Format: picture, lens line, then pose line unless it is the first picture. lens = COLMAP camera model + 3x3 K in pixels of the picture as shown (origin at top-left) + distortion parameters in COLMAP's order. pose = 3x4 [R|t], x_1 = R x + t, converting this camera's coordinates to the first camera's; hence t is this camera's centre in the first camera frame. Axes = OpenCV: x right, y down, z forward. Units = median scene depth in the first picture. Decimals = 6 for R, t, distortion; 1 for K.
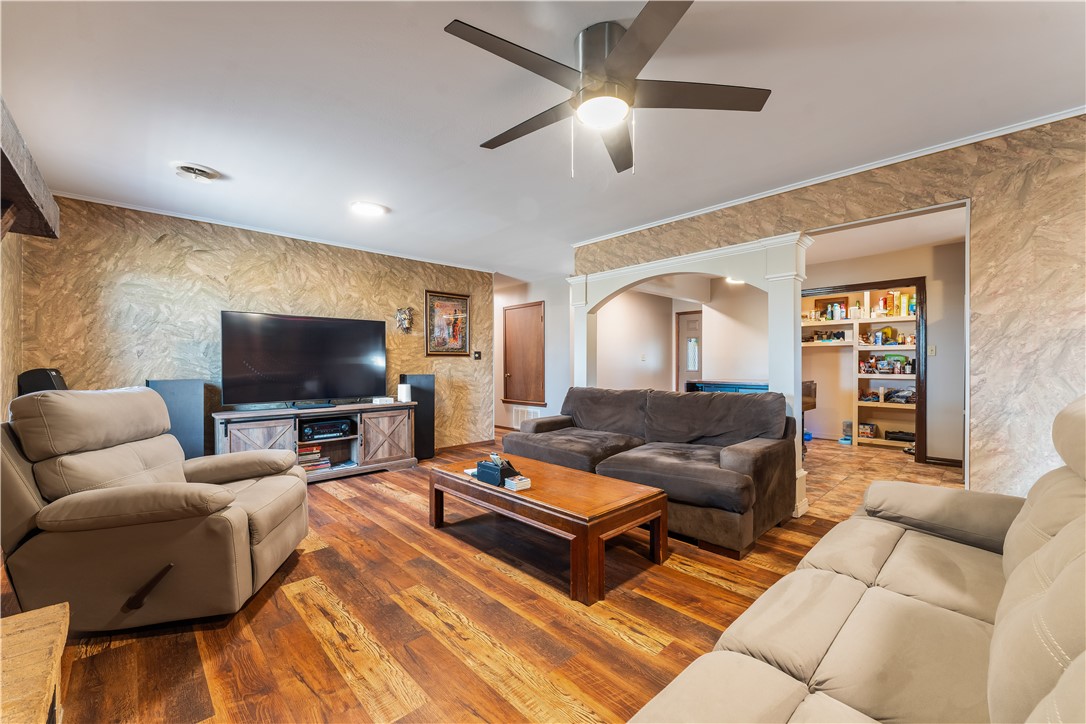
lens RADIAL K [[436.1, 0, 546.7], [0, 436.1, 366.6], [0, 0, 1]] dist [0.002029, -0.000294]
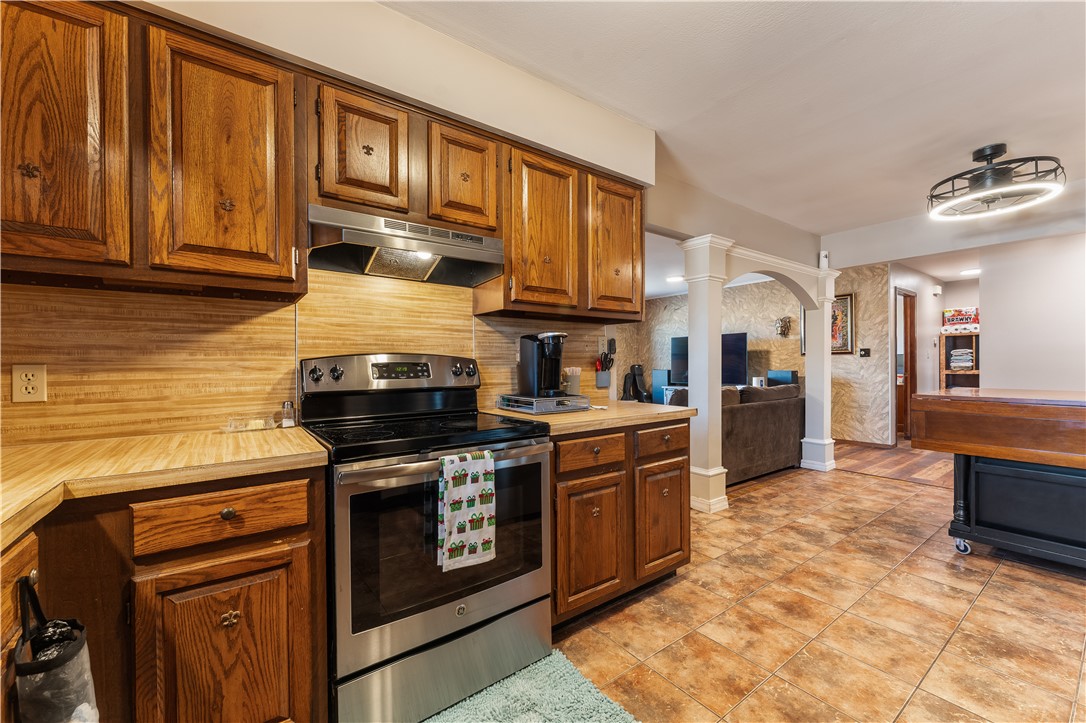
lens RADIAL K [[436.1, 0, 546.1], [0, 436.1, 363.4], [0, 0, 1]] dist [0.002029, -0.000294]
pose [[-0.139477, 0.000596, -0.990225, 0.936625], [0.001561, 0.999999, 0.000382, -0.003342], [0.990224, -0.001492, -0.139478, 0.451767]]
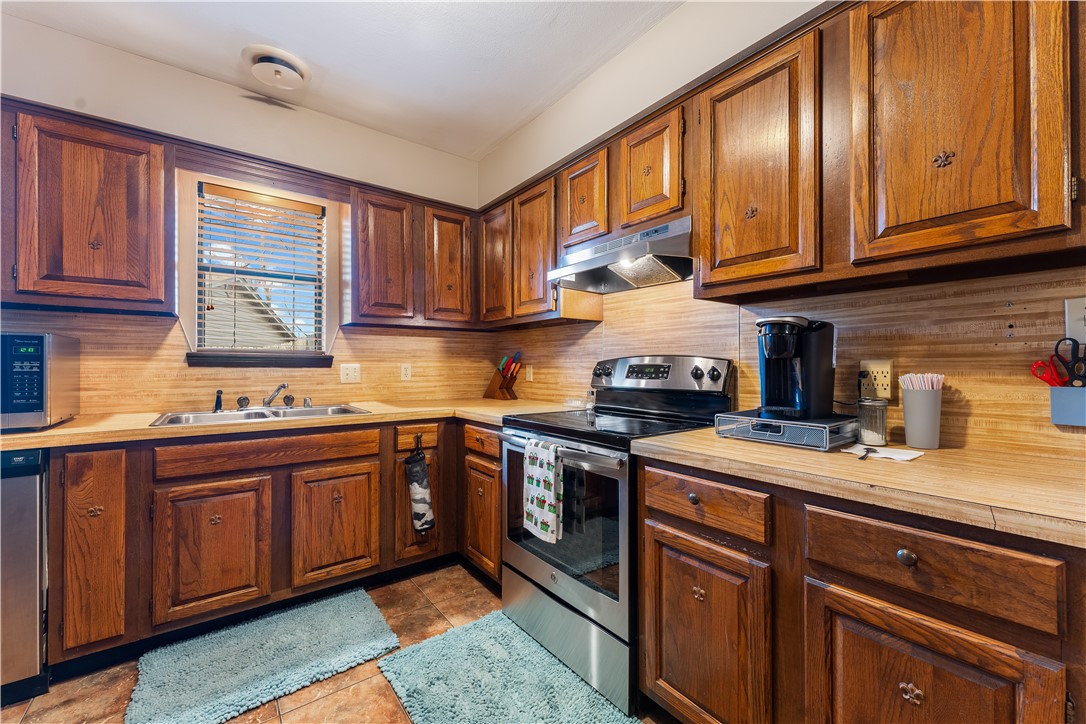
lens RADIAL K [[436.1, 0, 547.7], [0, 436.1, 361.2], [0, 0, 1]] dist [0.002029, -0.000294]
pose [[-0.992072, 0.002826, 0.125642, 0.666710], [0.002424, 0.999991, -0.003355, -0.005191], [-0.125650, -0.003024, -0.992070, 0.655986]]
